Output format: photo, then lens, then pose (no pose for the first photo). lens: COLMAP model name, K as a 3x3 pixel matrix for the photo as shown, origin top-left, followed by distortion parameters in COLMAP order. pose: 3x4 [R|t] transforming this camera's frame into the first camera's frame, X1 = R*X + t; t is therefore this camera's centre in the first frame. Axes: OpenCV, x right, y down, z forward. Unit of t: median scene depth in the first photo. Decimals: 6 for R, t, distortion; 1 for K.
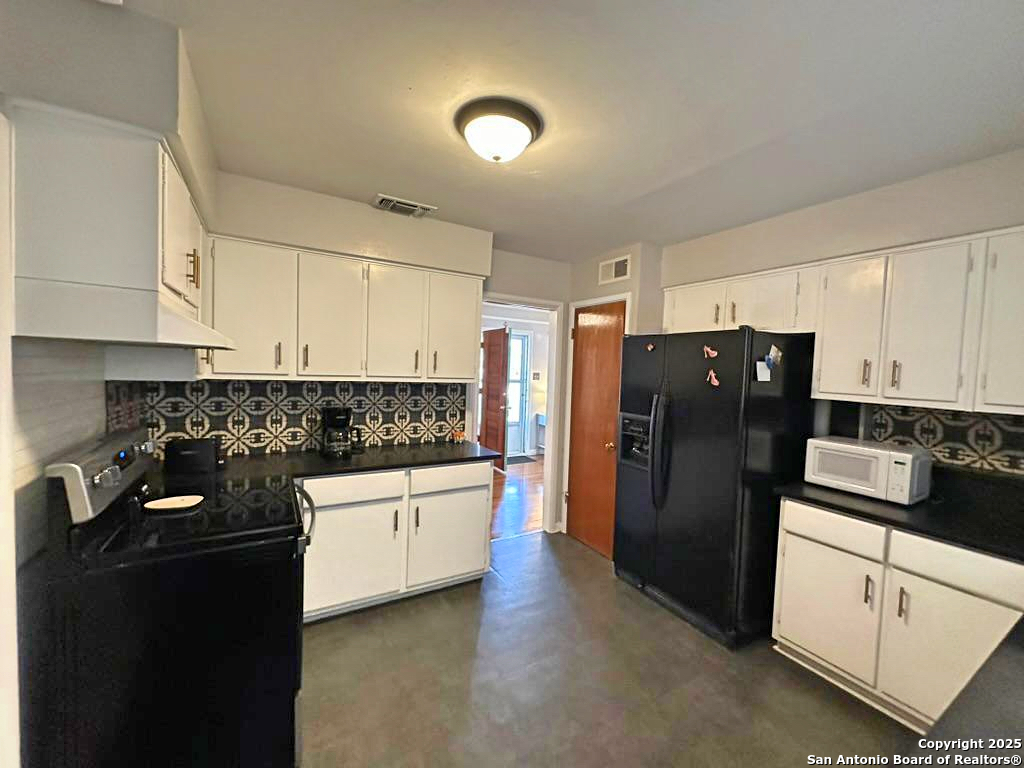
lens RADIAL K [[409.5, 0, 512.0], [0, 409.5, 384.0], [0, 0, 1]] dist [-0.001472, 0.000126]
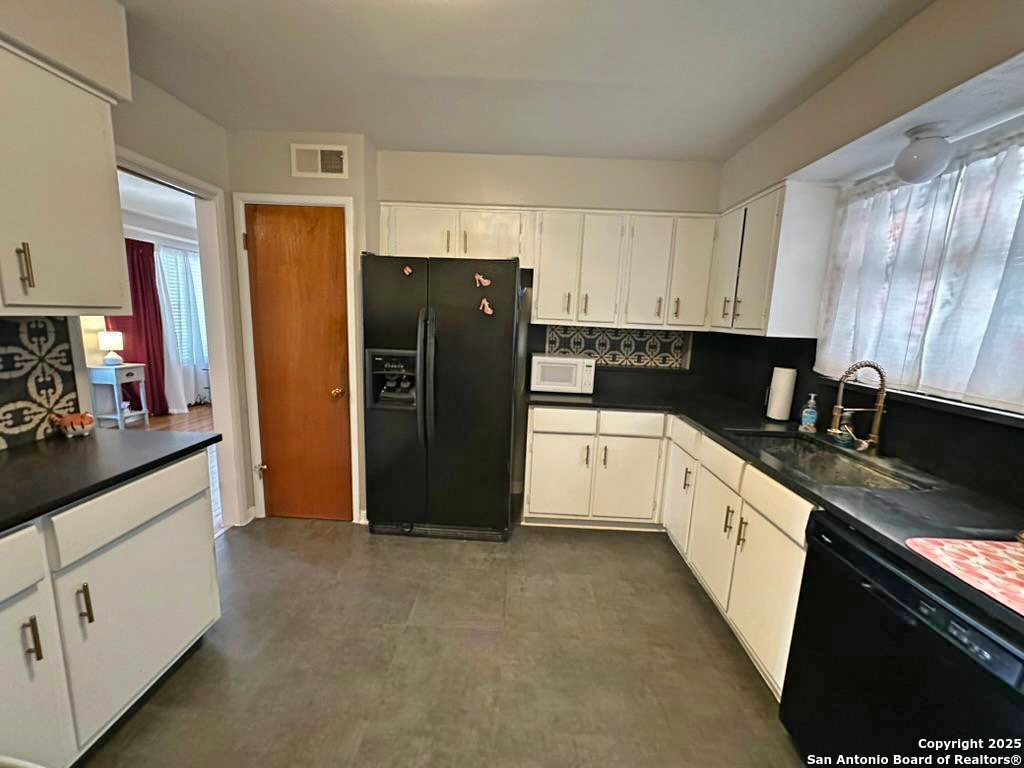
lens RADIAL K [[409.5, 0, 512.0], [0, 409.5, 384.0], [0, 0, 1]] dist [-0.001472, 0.000126]
pose [[0.529330, -0.154433, 0.834242, -0.305494], [0.014424, 0.984790, 0.173149, -0.000782], [-0.848293, -0.079620, 0.523507, 0.333597]]
